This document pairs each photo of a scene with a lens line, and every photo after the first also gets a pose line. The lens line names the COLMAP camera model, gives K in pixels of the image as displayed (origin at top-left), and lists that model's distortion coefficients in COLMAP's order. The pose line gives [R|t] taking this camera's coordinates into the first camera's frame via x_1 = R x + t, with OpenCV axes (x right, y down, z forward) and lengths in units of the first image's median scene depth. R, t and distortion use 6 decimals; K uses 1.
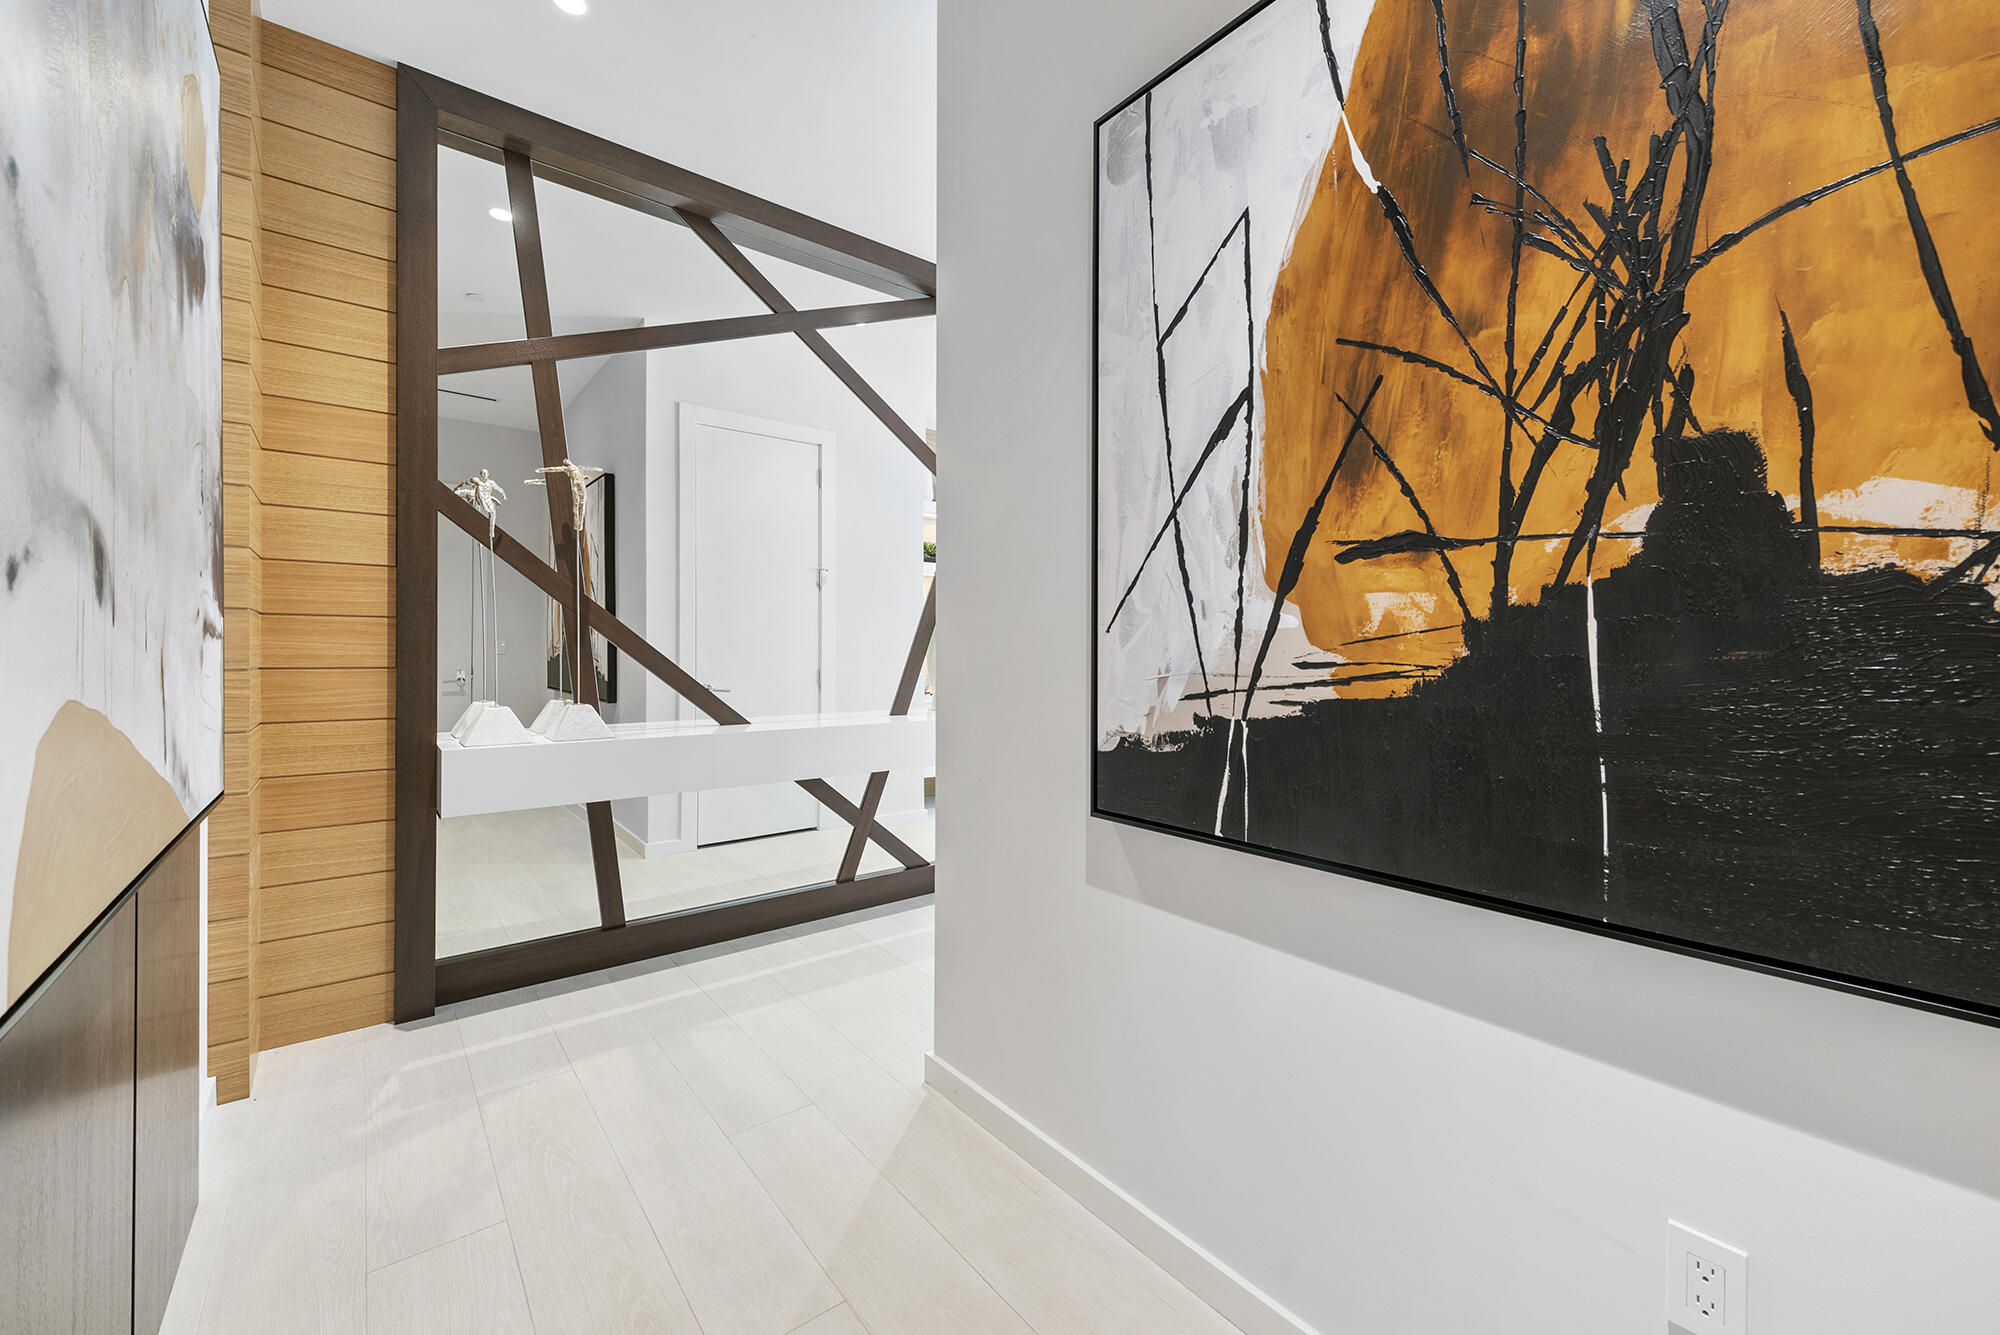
lens RADIAL K [[783.6, 0, 994.7], [0, 783.6, 658.3], [0, 0, 1]] dist [0.013842, -0.003482]
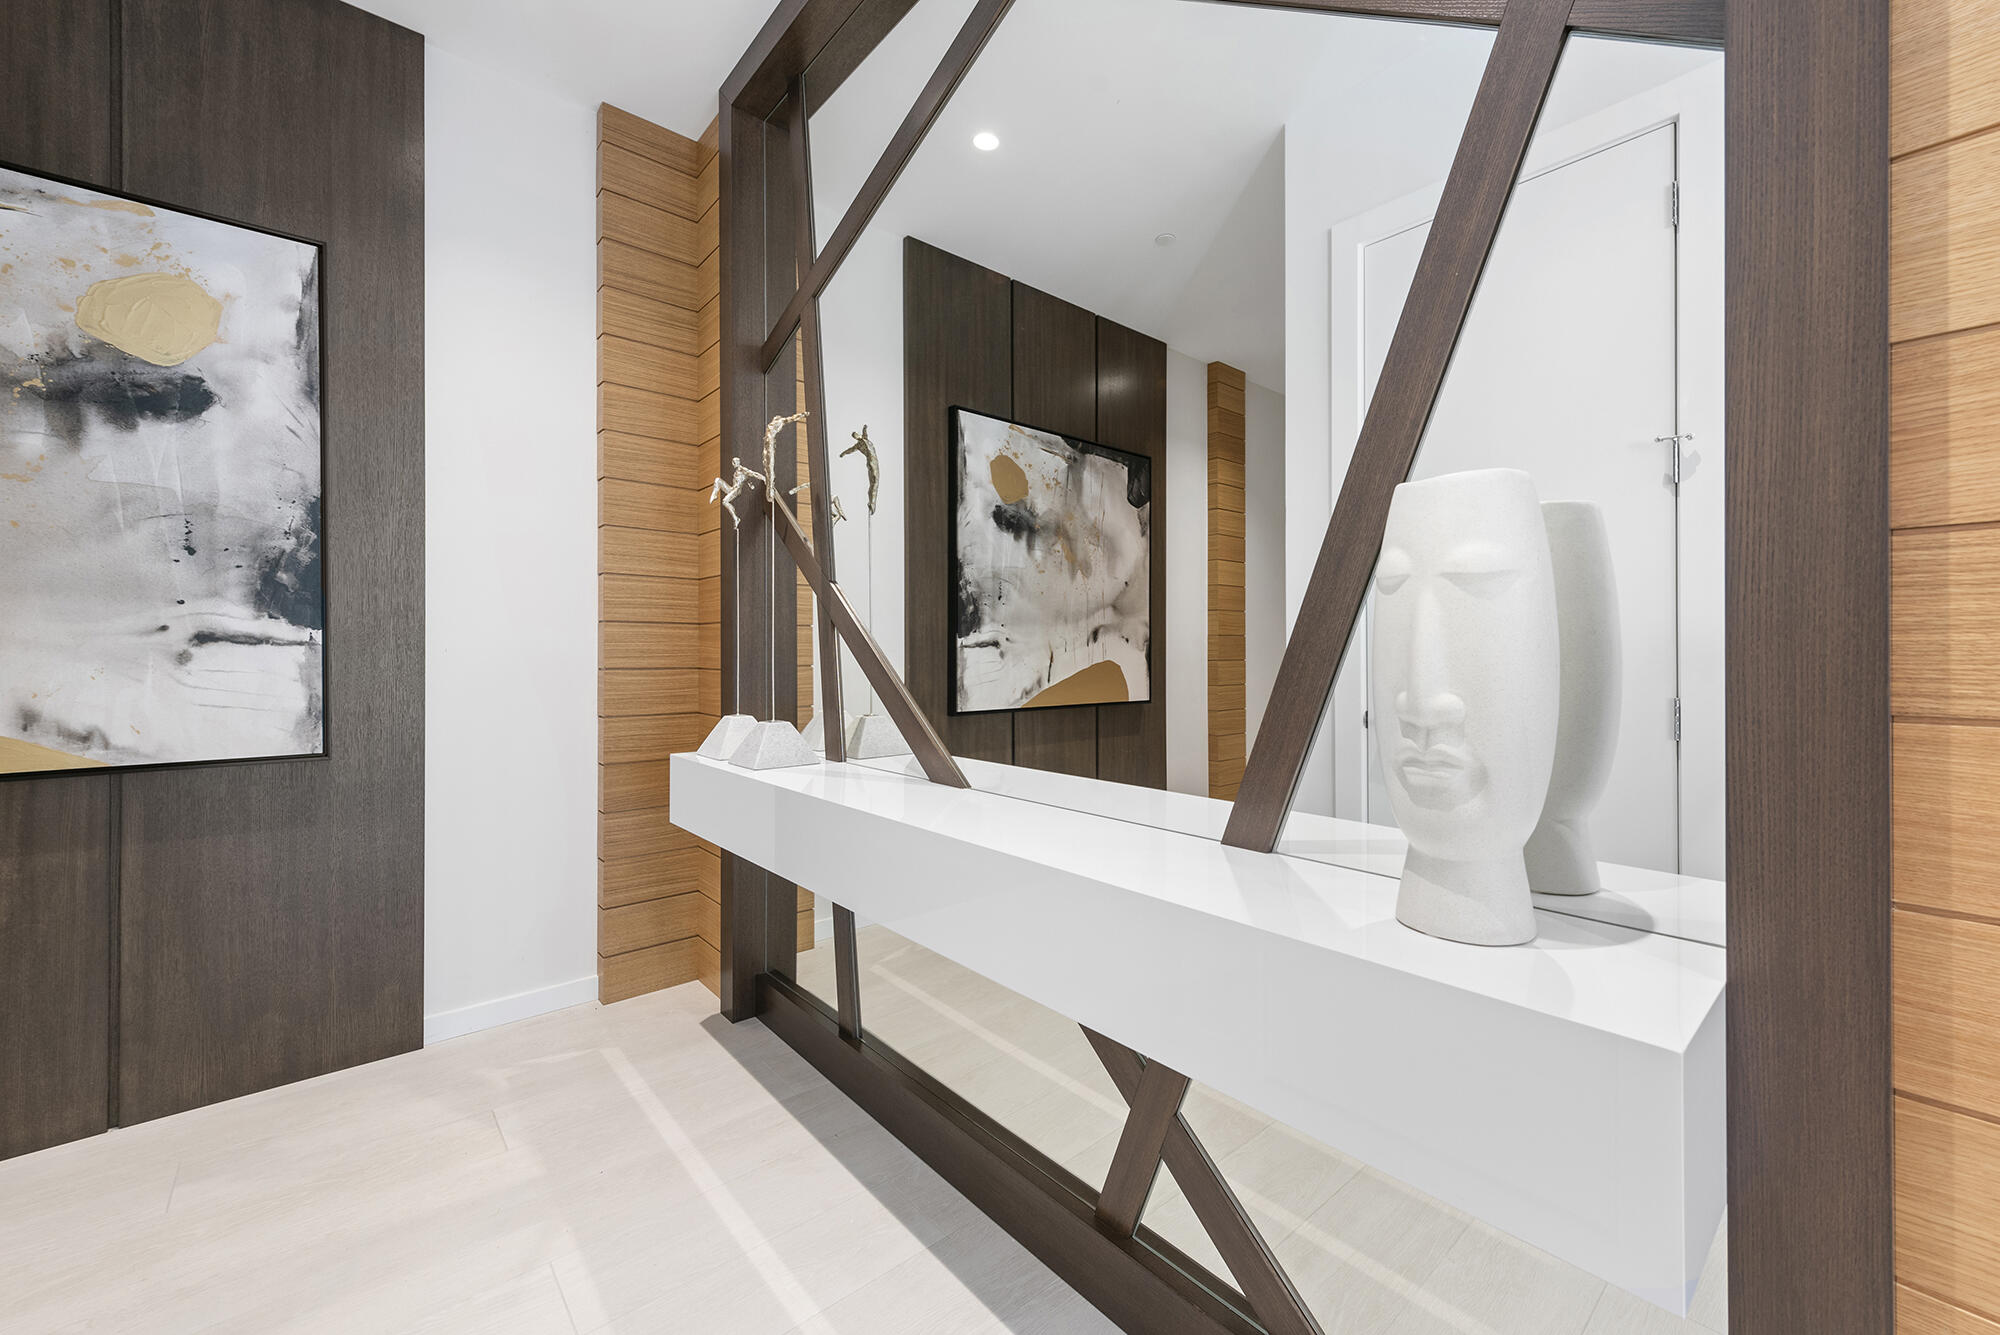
lens RADIAL K [[783.6, 0, 997.3], [0, 783.6, 660.3], [0, 0, 1]] dist [0.013842, -0.003482]
pose [[0.041242, -0.001516, -0.999148, 0.268422], [-0.000604, 0.999999, -0.001542, -0.007347], [0.999149, 0.000667, 0.041241, 1.164094]]
